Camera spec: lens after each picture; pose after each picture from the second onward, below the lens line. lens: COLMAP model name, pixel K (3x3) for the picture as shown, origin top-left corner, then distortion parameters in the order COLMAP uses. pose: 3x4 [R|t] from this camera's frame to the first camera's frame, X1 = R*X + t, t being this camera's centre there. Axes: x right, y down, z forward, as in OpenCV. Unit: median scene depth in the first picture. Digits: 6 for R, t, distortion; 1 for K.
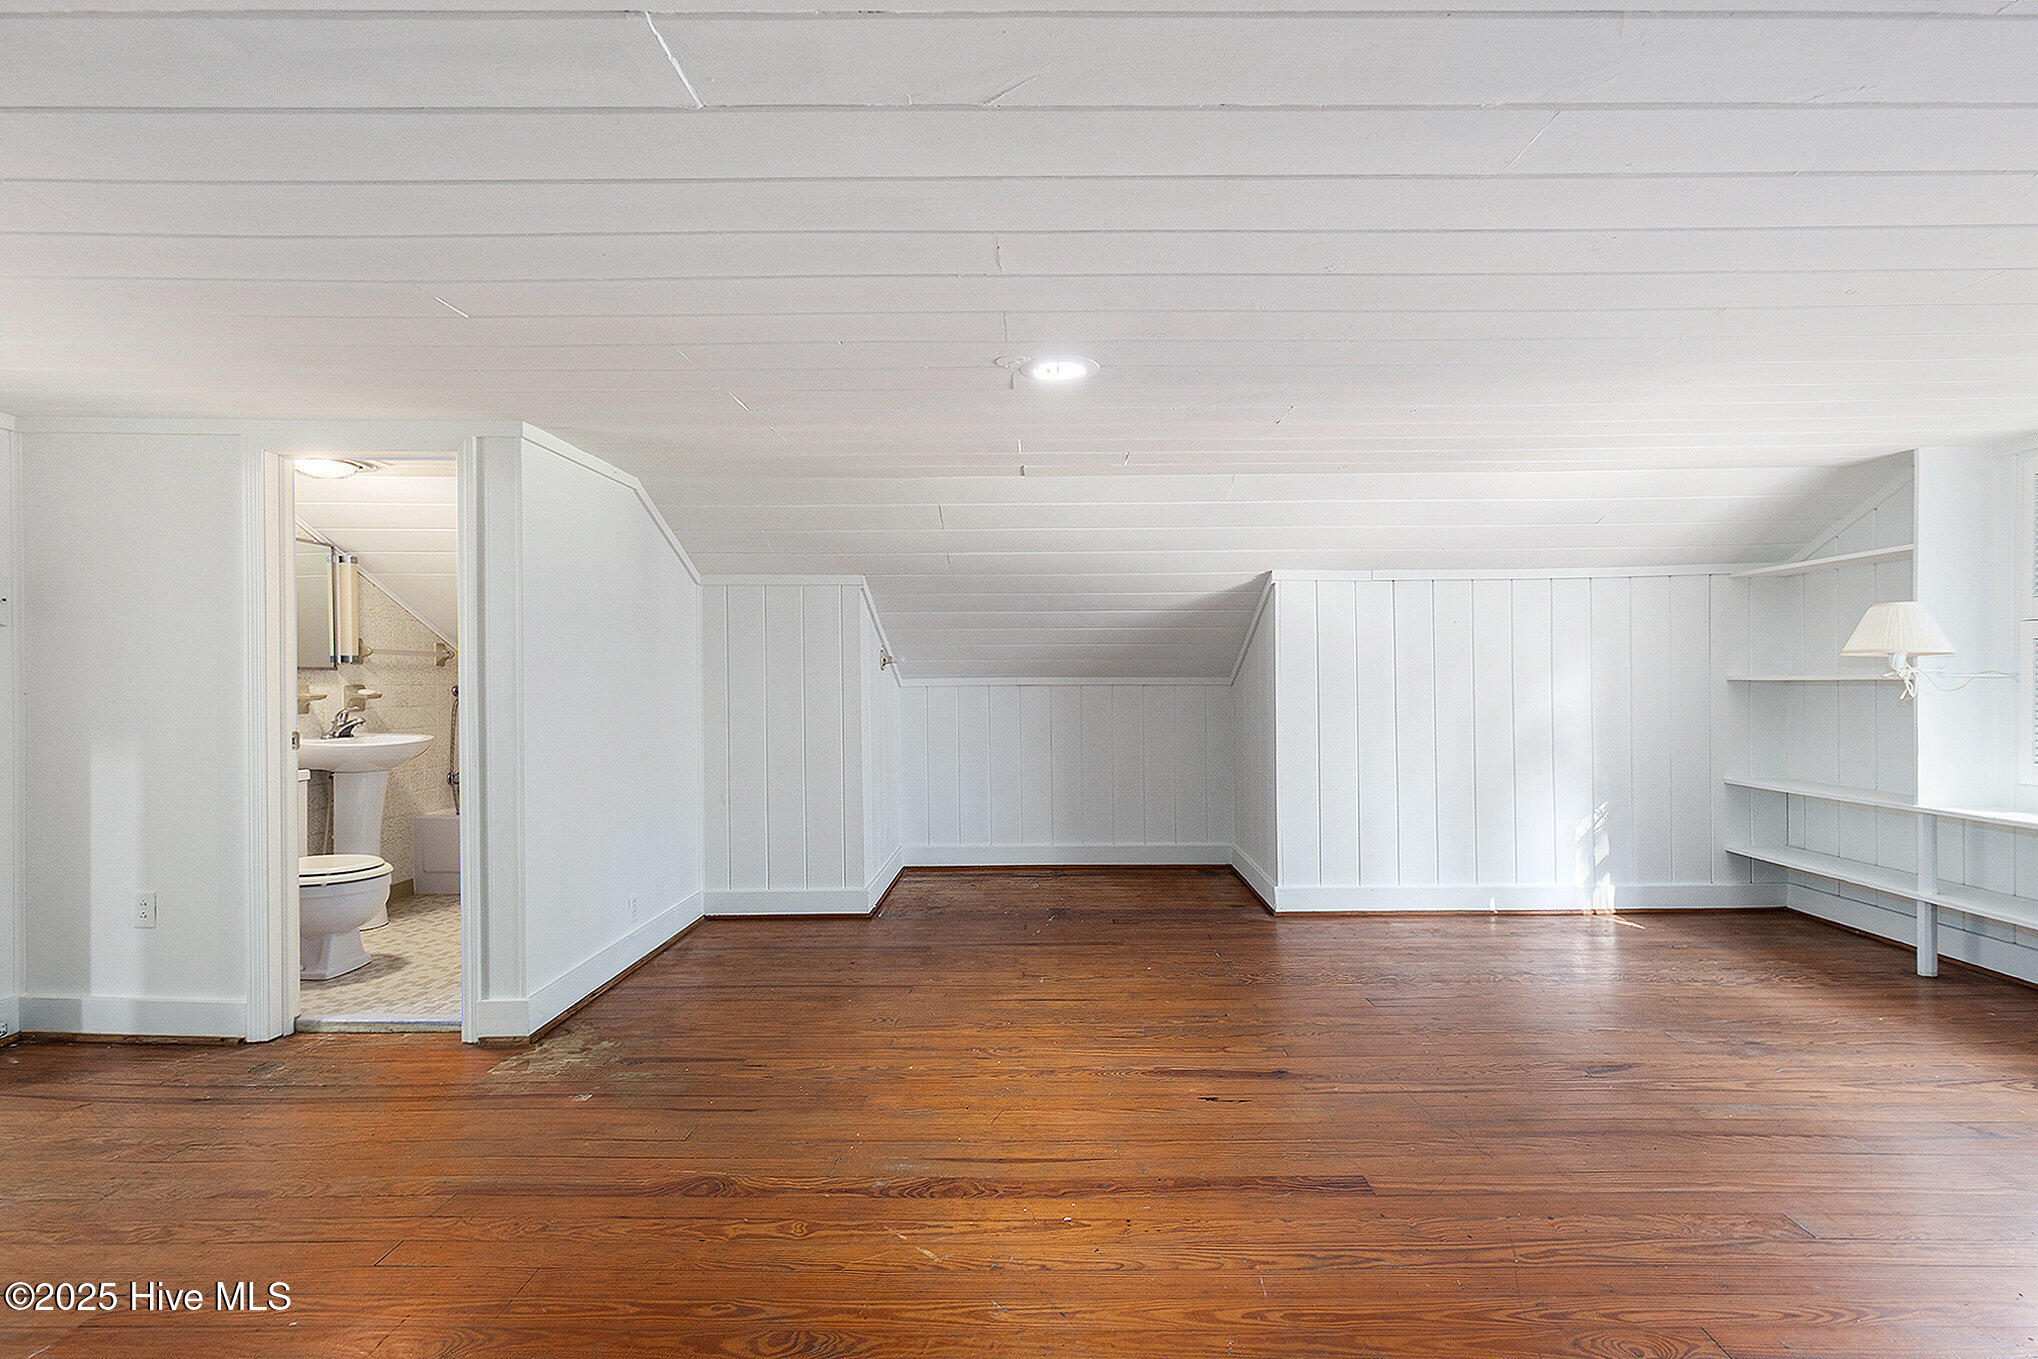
lens RADIAL K [[925.9, 0, 1038.2], [0, 925.9, 681.6], [0, 0, 1]] dist [0.004760, 0.000717]
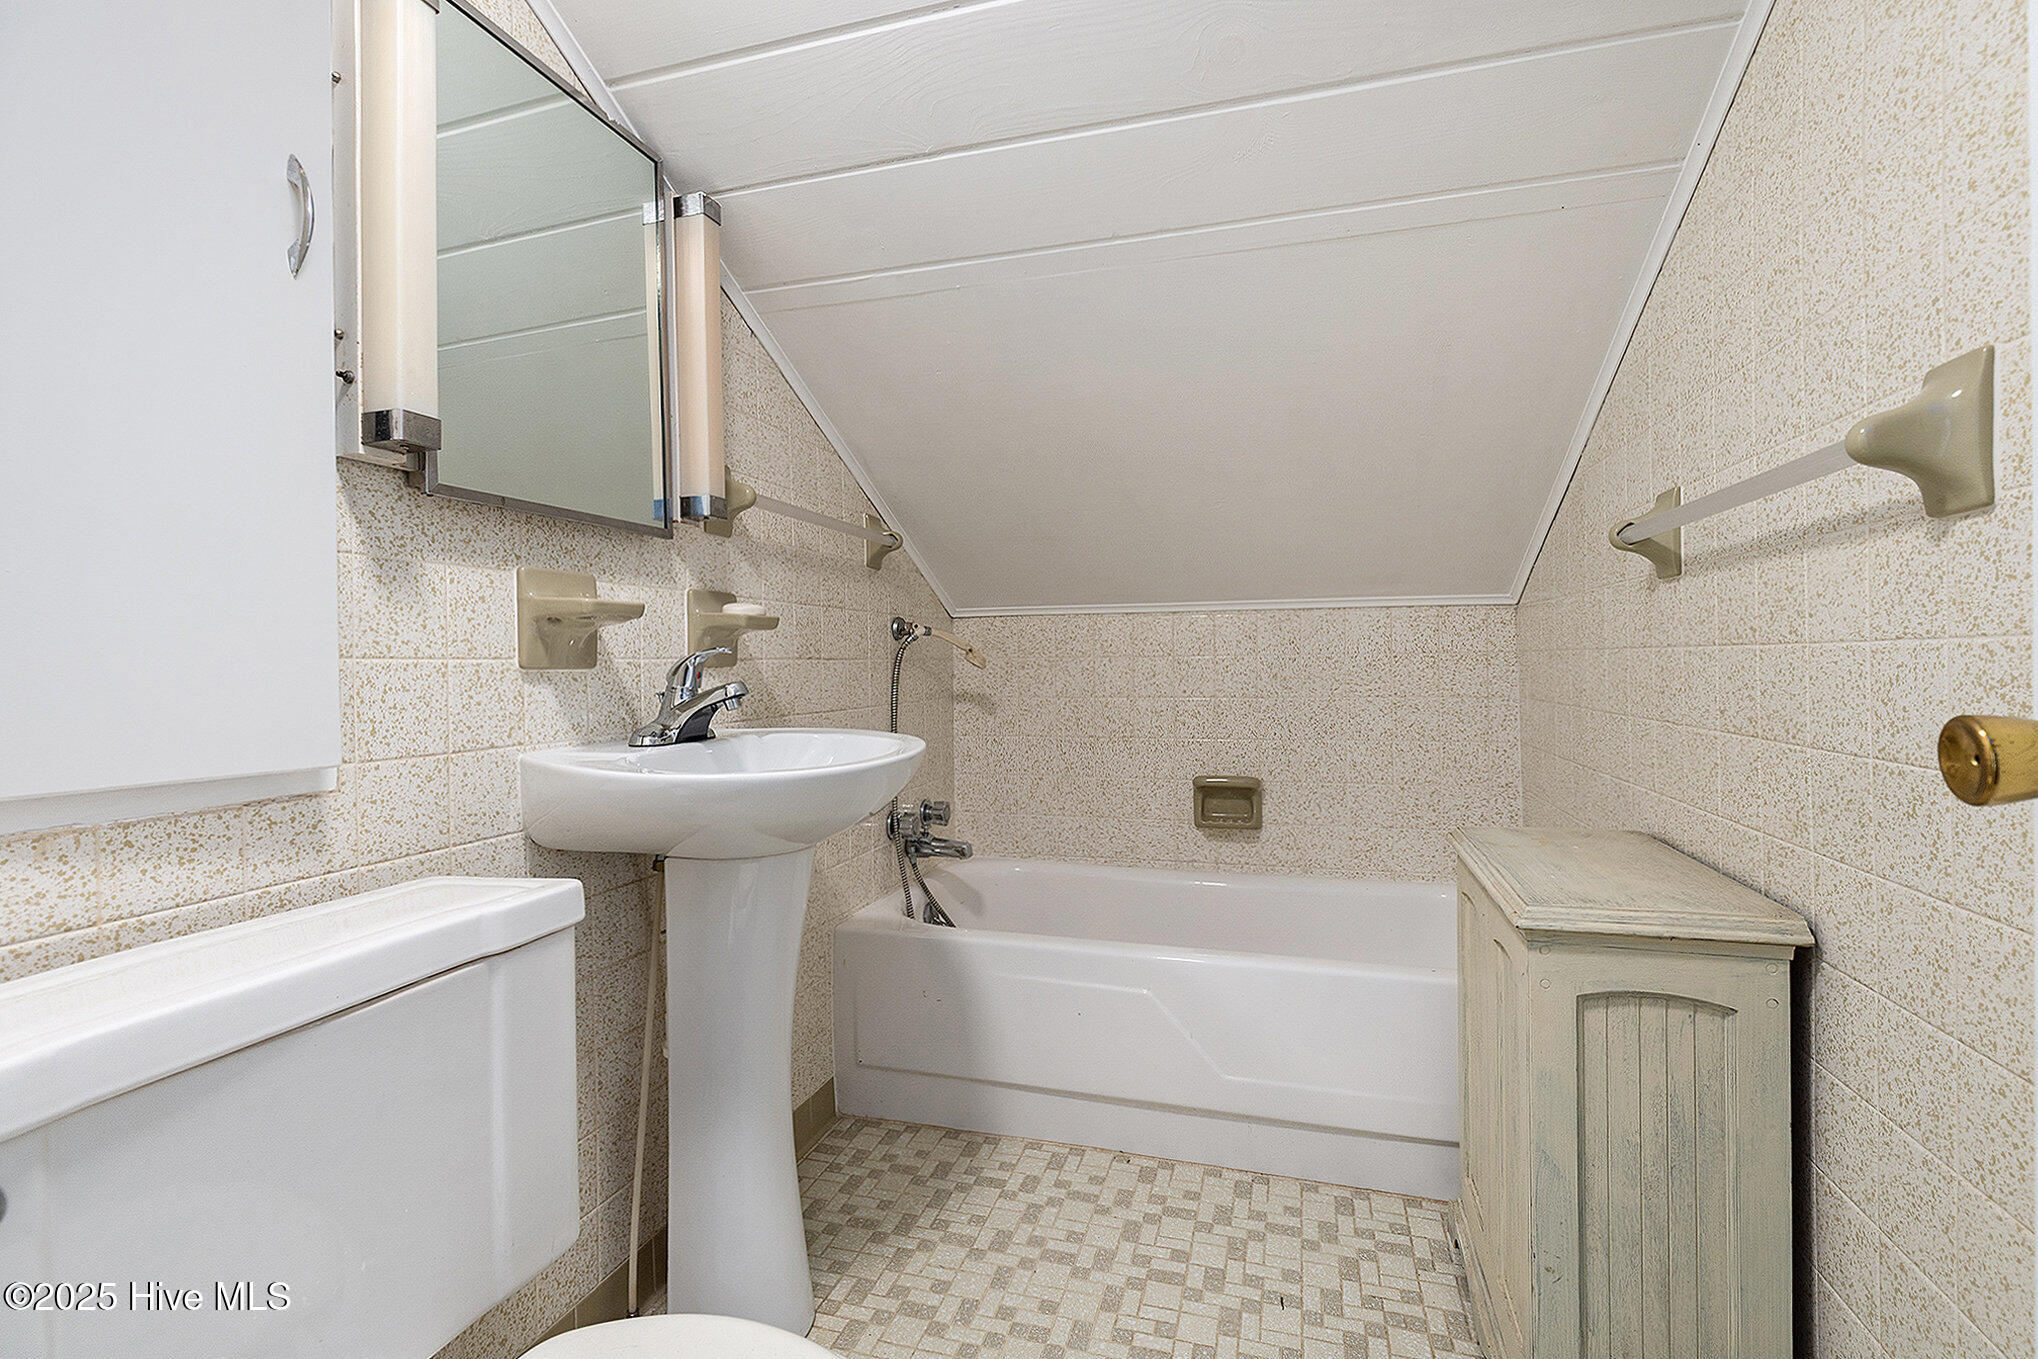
lens RADIAL K [[925.9, 0, 1006.1], [0, 925.9, 673.5], [0, 0, 1]] dist [0.004760, 0.000717]
pose [[0.954463, 0.000829, -0.298327, -0.535806], [0.002903, 0.999923, 0.012068, 0.032078], [0.298314, -0.012385, 0.954387, 0.710952]]
